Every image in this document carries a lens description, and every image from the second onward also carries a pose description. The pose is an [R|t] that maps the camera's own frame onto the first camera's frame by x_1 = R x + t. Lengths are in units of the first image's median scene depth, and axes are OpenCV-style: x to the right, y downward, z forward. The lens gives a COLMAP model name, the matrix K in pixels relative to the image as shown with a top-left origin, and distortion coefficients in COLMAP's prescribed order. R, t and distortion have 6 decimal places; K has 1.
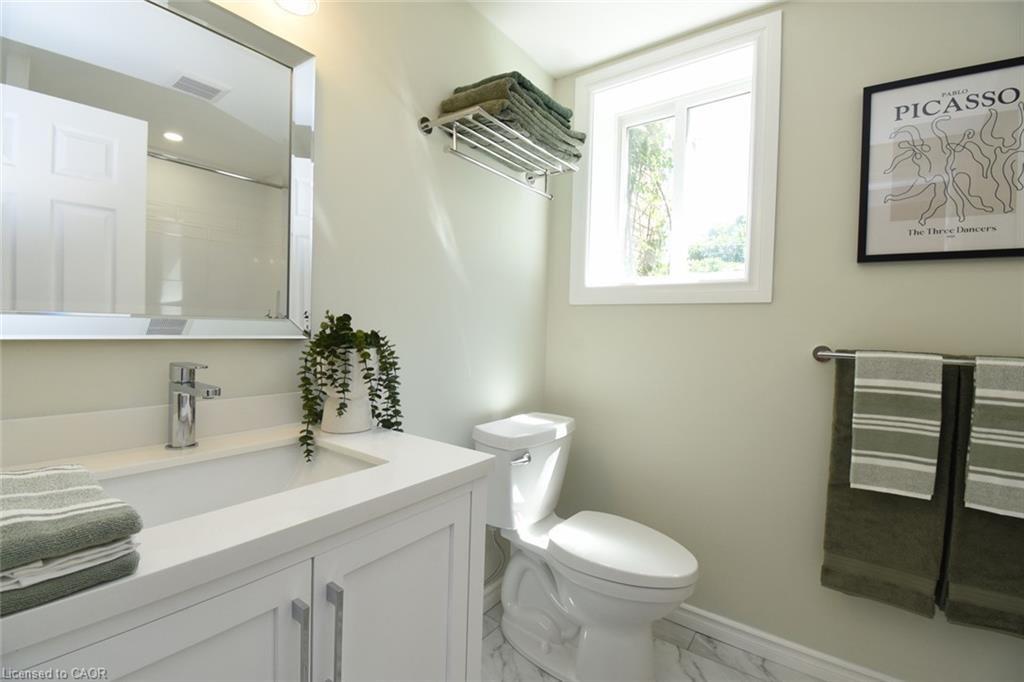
lens RADIAL K [[458.3, 0, 504.9], [0, 458.3, 334.0], [0, 0, 1]] dist [0.000901, -0.016368]
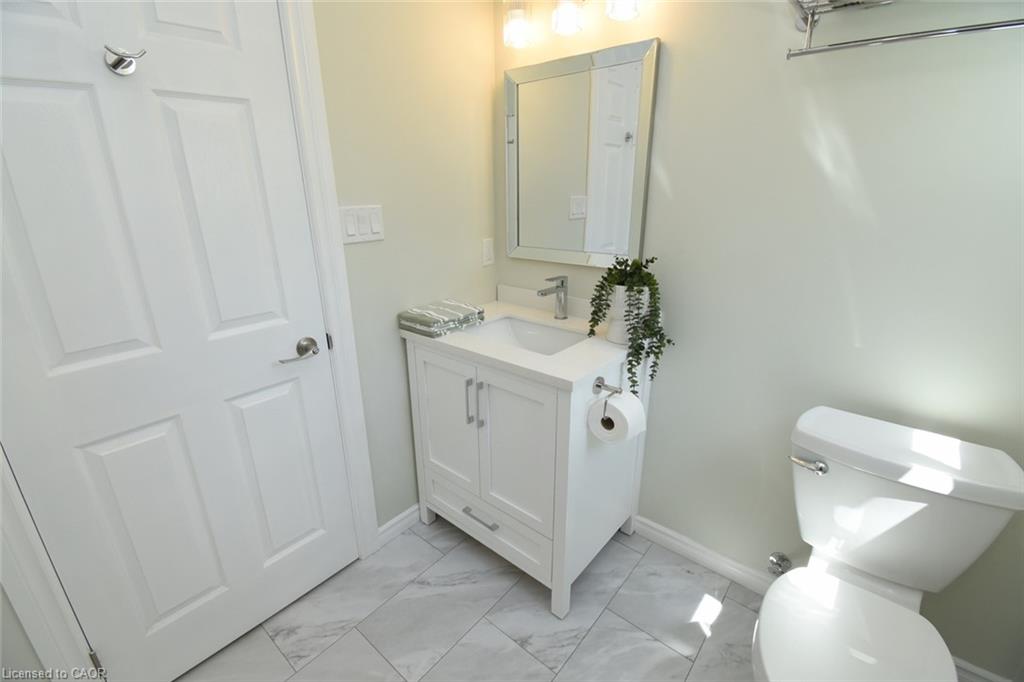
lens RADIAL K [[458.3, 0, 504.9], [0, 458.3, 334.0], [0, 0, 1]] dist [0.000901, -0.016368]
pose [[-0.076574, 0.268066, -0.960353, 0.735265], [-0.011406, 0.962882, 0.269681, -0.133672], [0.996999, 0.031604, -0.070674, 0.525359]]
